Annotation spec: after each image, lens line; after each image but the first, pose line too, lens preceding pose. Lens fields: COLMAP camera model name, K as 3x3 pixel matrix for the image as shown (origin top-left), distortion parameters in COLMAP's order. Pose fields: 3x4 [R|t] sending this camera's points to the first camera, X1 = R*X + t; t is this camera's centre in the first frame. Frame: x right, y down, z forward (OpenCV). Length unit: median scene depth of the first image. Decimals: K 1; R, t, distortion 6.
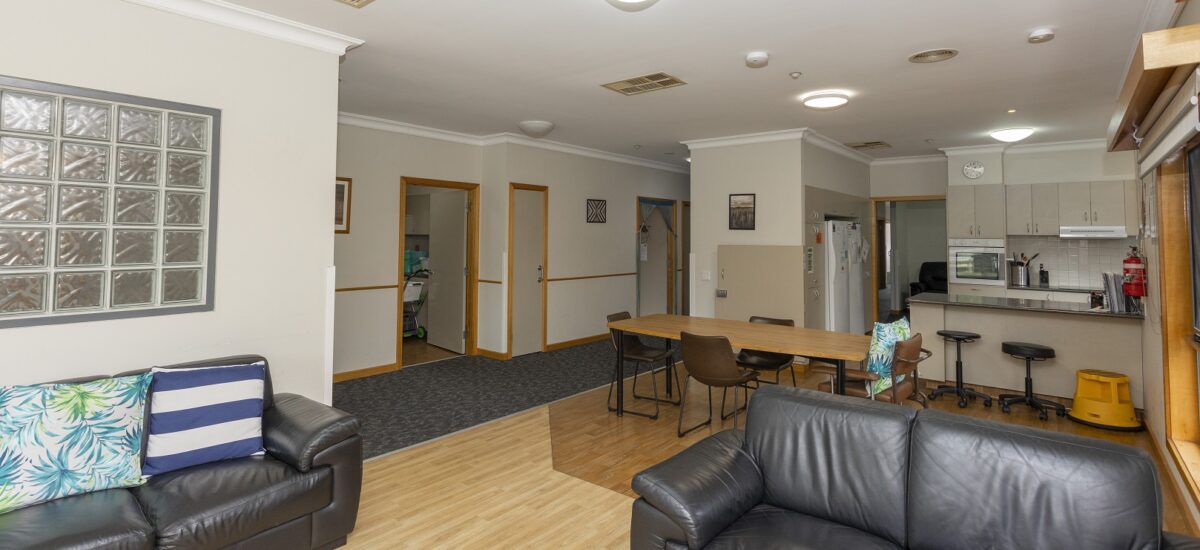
lens RADIAL K [[622.5, 0, 575.3], [0, 622.5, 205.9], [0, 0, 1]] dist [-0.001707, 0.000532]
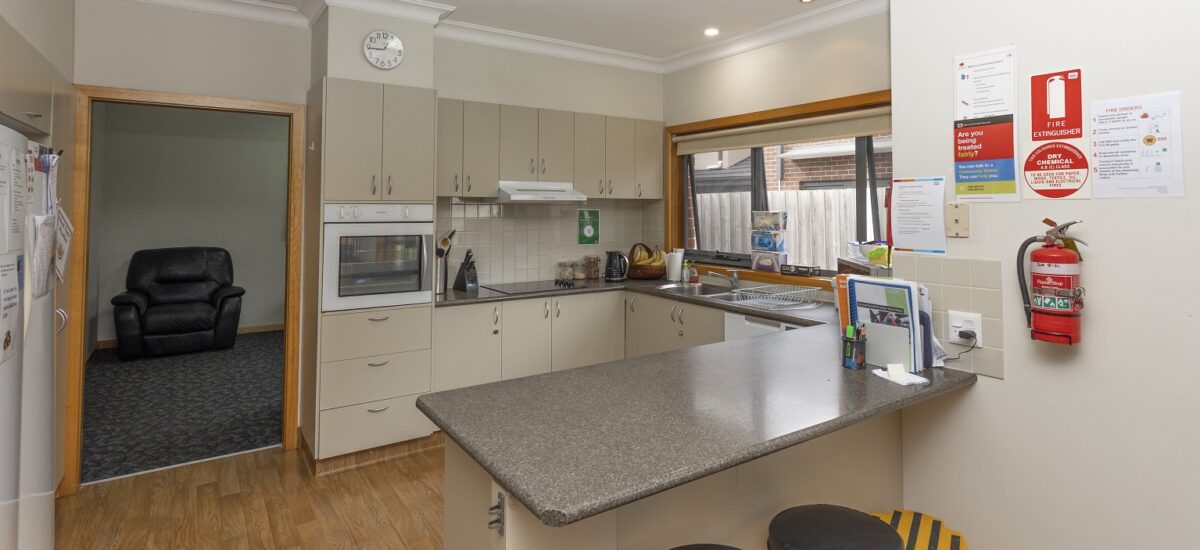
lens RADIAL K [[604.2, 0, 644.8], [0, 604.2, 182.6], [0, 0, 1]] dist [-0.000963, 0.000280]
pose [[0.243208, 0.030047, 0.969509, 0.292298], [-0.046892, 0.998716, -0.019189, 0.039972], [-0.968840, -0.040795, 0.244305, 0.773777]]
